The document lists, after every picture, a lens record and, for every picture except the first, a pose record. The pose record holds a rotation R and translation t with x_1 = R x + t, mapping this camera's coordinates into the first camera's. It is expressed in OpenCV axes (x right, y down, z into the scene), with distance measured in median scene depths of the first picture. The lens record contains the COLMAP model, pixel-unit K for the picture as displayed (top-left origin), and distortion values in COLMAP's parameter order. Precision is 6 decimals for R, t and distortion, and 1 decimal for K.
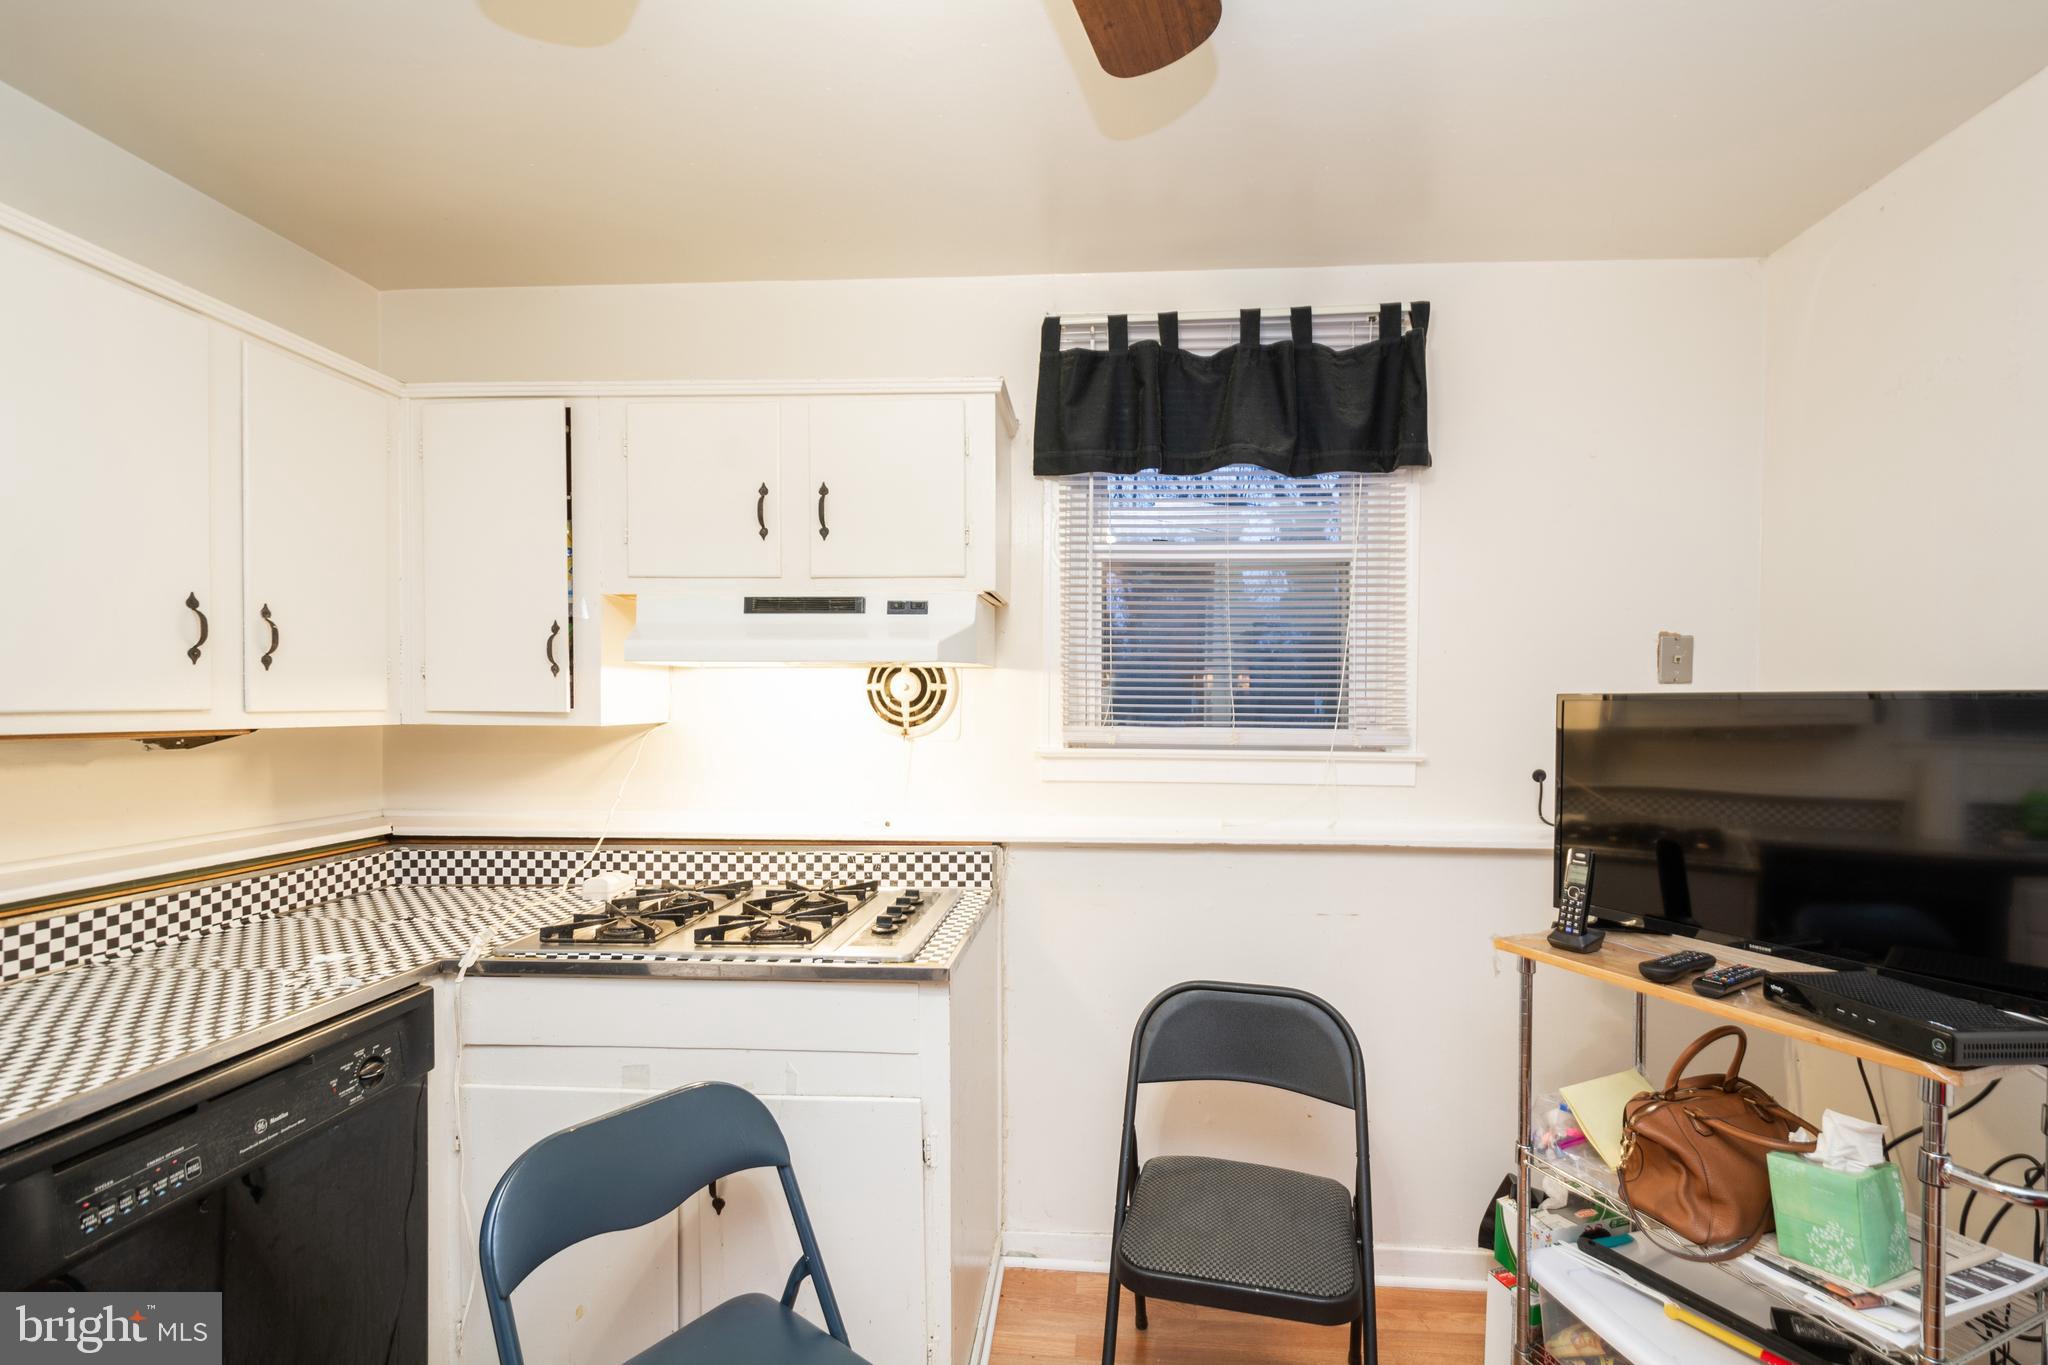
lens RADIAL K [[901.0, 0, 1059.9], [0, 901.0, 698.9], [0, 0, 1]] dist [0.004137, -0.000160]
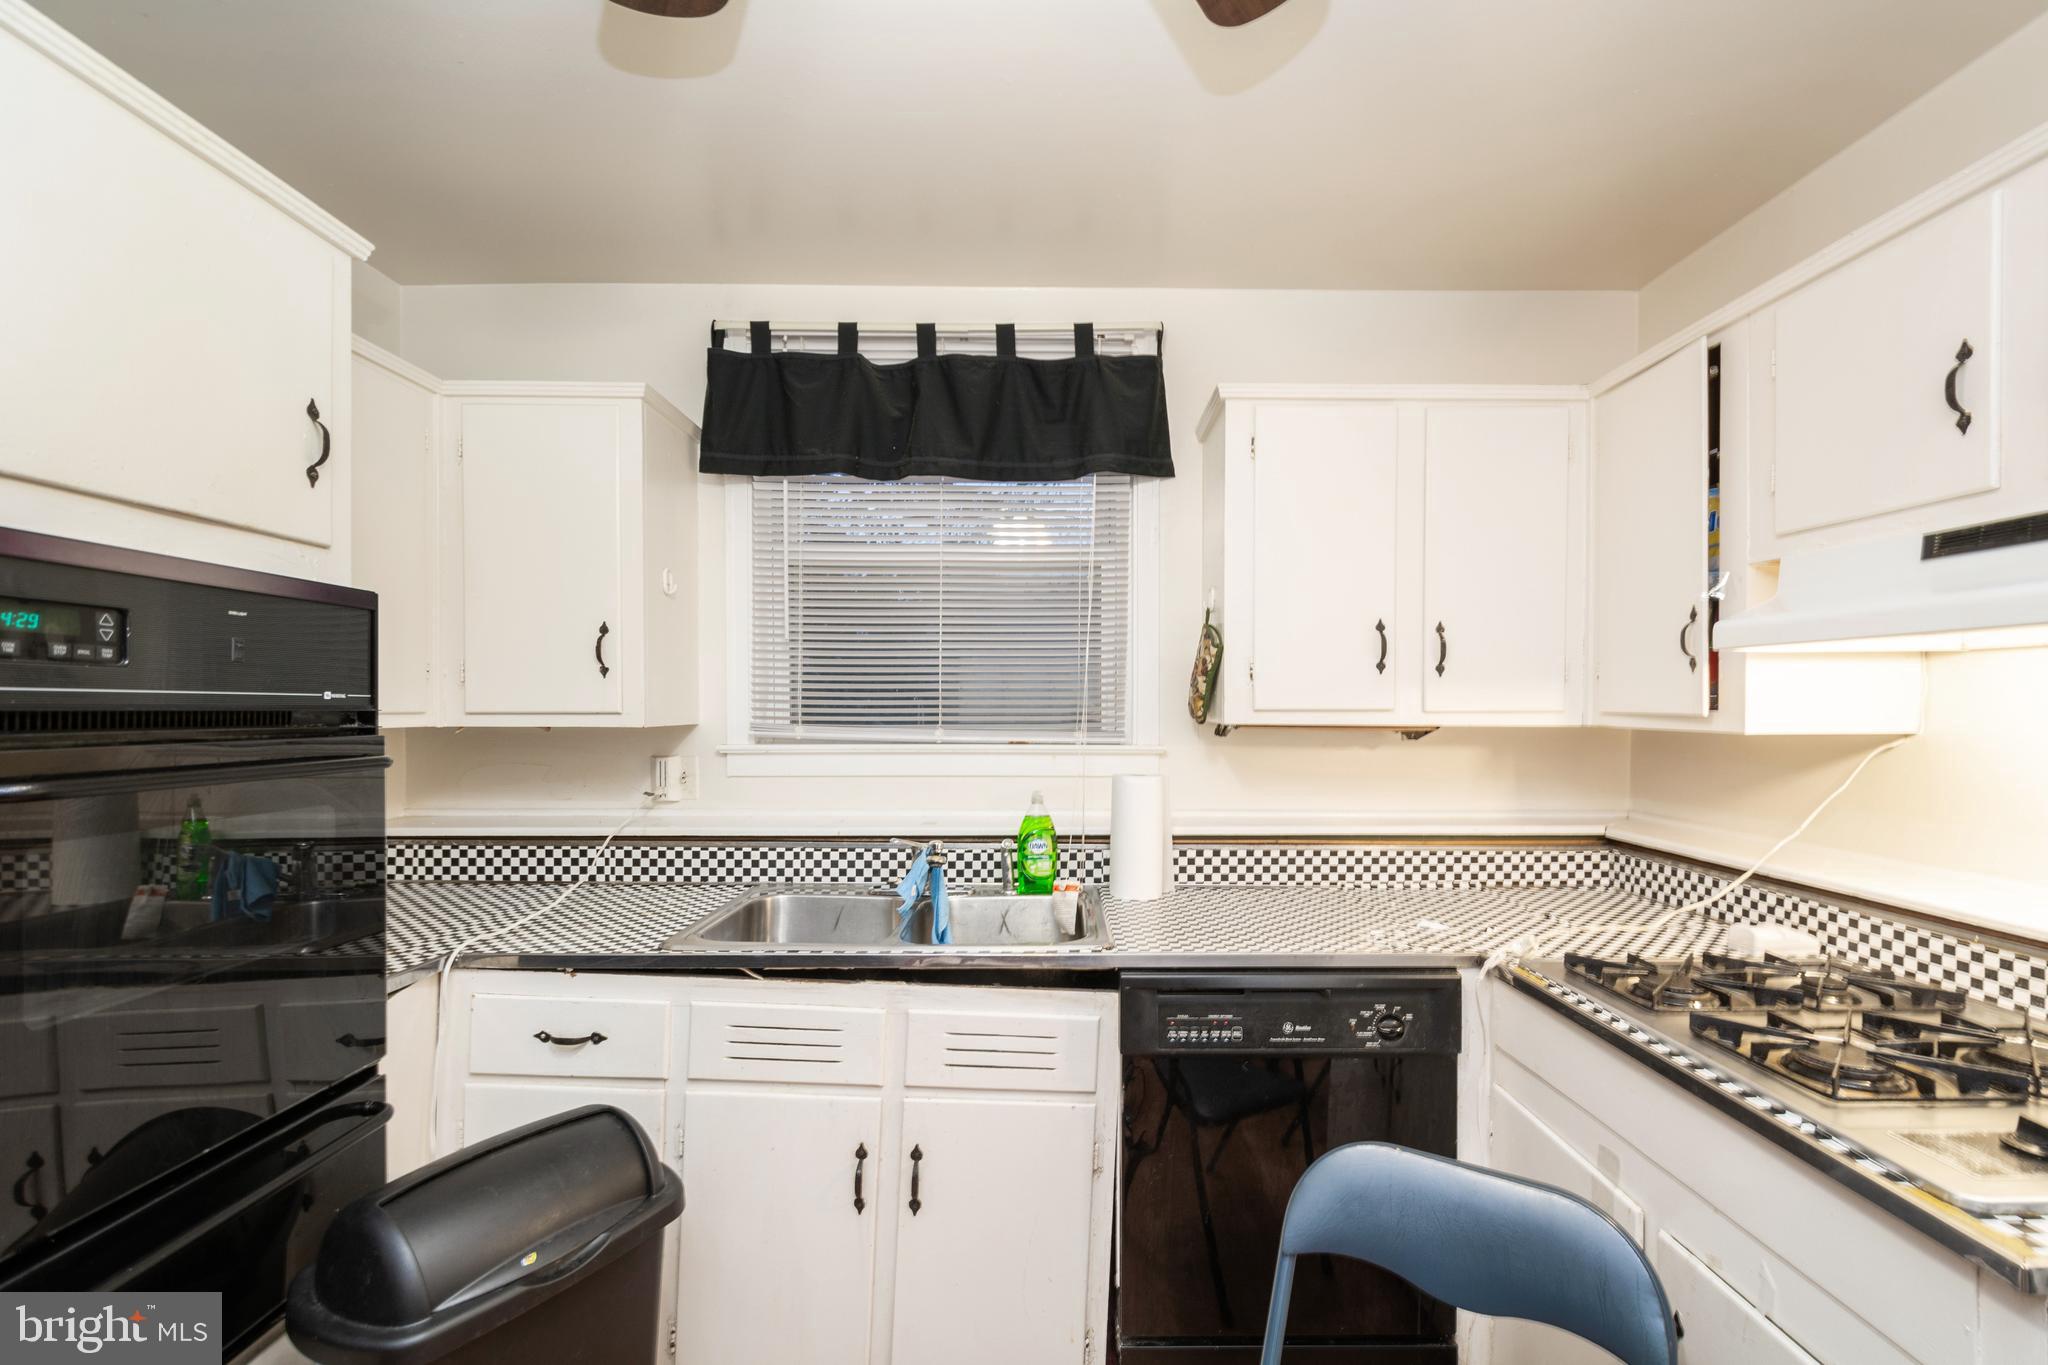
lens RADIAL K [[901.0, 0, 1059.9], [0, 901.0, 698.9], [0, 0, 1]] dist [0.004137, -0.000160]
pose [[0.077703, -0.006850, -0.996953, 0.246276], [-0.000649, 0.999976, -0.006921, 0.006499], [0.996976, 0.001185, 0.077697, 0.367939]]
